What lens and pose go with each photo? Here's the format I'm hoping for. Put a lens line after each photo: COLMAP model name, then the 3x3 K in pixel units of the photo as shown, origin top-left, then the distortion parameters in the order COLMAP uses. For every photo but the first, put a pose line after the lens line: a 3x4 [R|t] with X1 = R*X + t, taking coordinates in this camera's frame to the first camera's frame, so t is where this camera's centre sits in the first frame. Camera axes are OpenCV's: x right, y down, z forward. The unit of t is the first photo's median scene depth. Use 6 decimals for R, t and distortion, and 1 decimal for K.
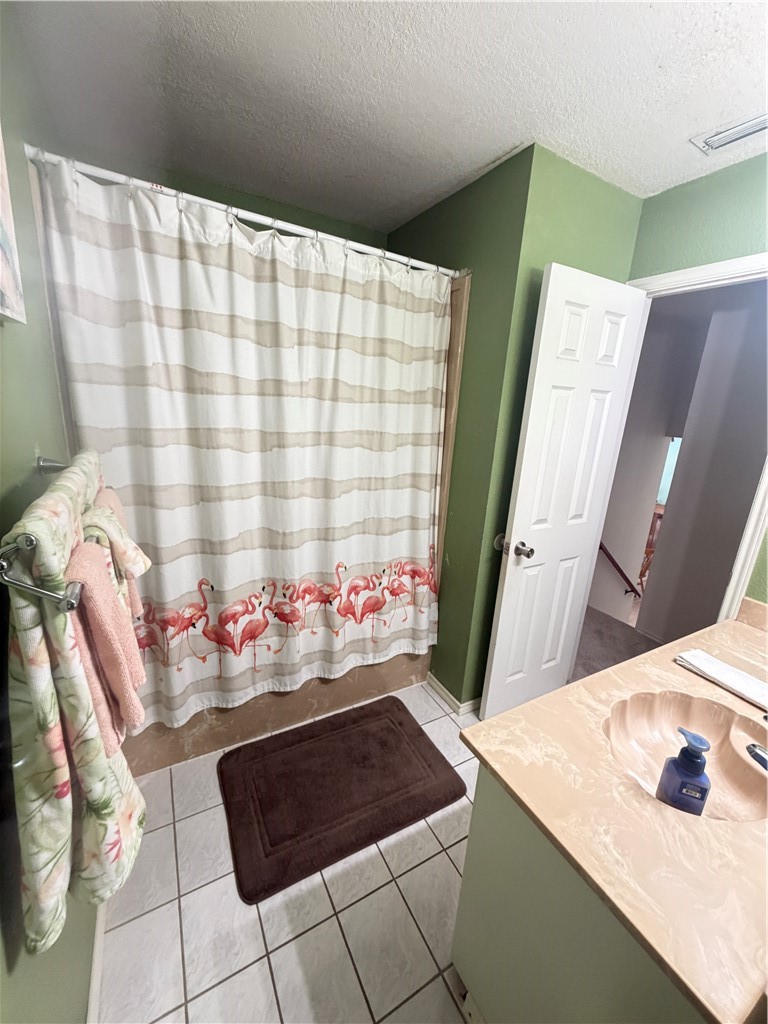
lens RADIAL K [[407.8, 0, 384.4], [0, 407.8, 511.4], [0, 0, 1]] dist [-0.000748, 0.000573]
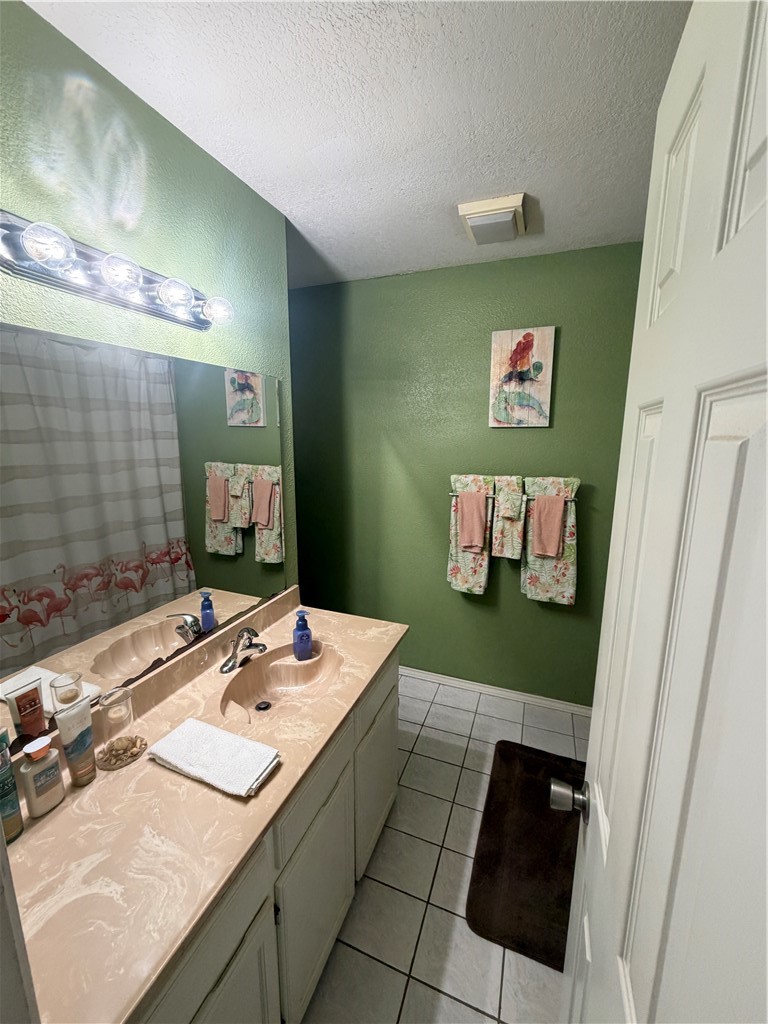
lens RADIAL K [[407.8, 0, 384.8], [0, 407.8, 511.2], [0, 0, 1]] dist [-0.000748, 0.000573]
pose [[-0.768926, 0.053395, -0.637104, 1.049088], [-0.220174, 0.913436, 0.342284, -0.382063], [0.600230, 0.403464, -0.690608, 1.495541]]
